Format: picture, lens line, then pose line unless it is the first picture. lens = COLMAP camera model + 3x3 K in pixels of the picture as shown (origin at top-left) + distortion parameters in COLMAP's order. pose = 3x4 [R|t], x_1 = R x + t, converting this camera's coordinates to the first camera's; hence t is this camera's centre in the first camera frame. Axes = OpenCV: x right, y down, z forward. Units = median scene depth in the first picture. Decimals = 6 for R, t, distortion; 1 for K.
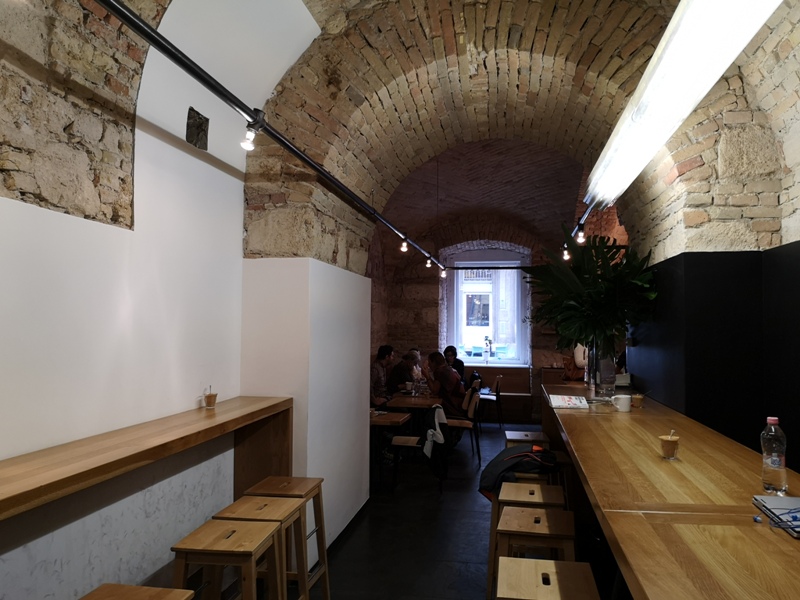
lens RADIAL K [[624.1, 0, 385.7], [0, 624.1, 301.4], [0, 0, 1]] dist [0.005047, -0.011117]
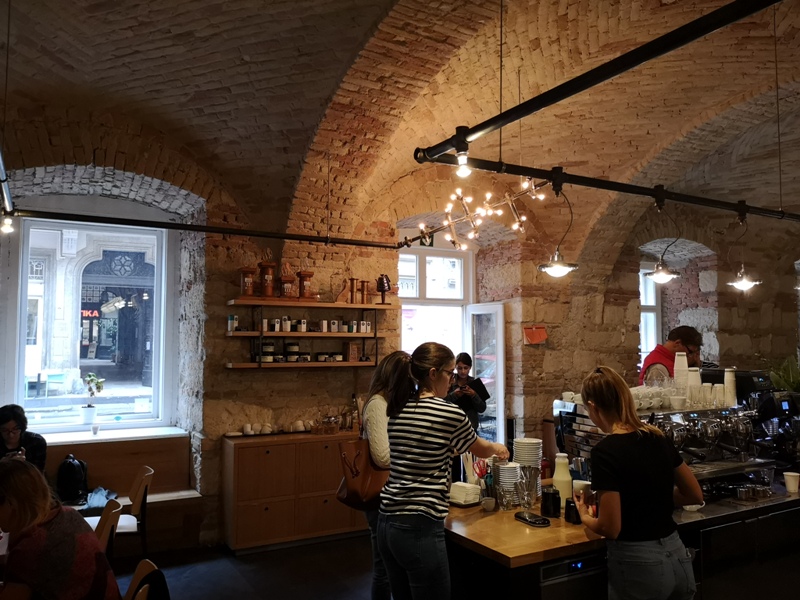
lens RADIAL K [[624.1, 0, 385.7], [0, 624.1, 301.4], [0, 0, 1]] dist [0.005047, -0.011117]
pose [[0.758619, 0.030858, 0.650803, 0.018006], [-0.017308, 0.999480, -0.027216, 0.008779], [-0.651304, 0.009382, 0.758759, 0.505531]]
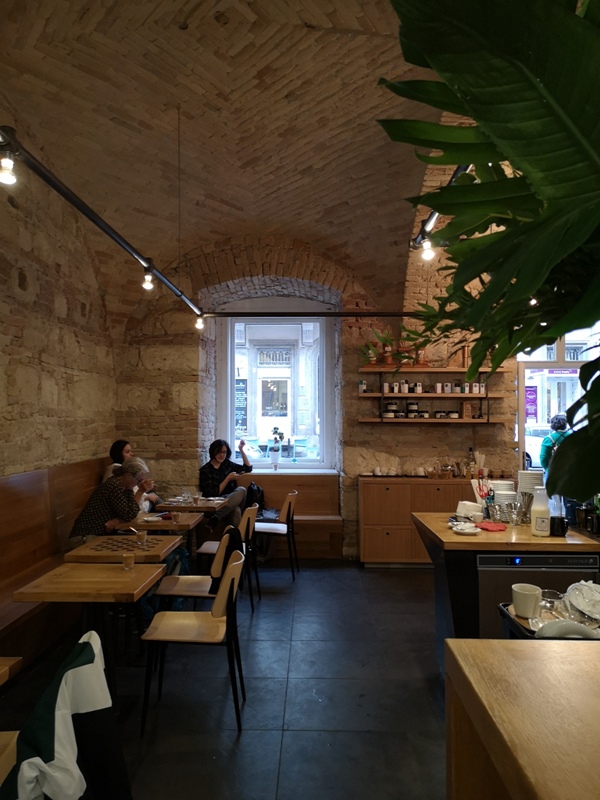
lens RADIAL K [[602.9, 0, 300.0], [0, 602.9, 400.0], [0, 0, 1]] dist [0.061755, -0.001360]
pose [[0.984168, -0.002684, 0.177217, 0.077022], [0.001233, 0.999965, 0.008296, 0.022128], [-0.177233, -0.007946, 0.984137, 0.379634]]
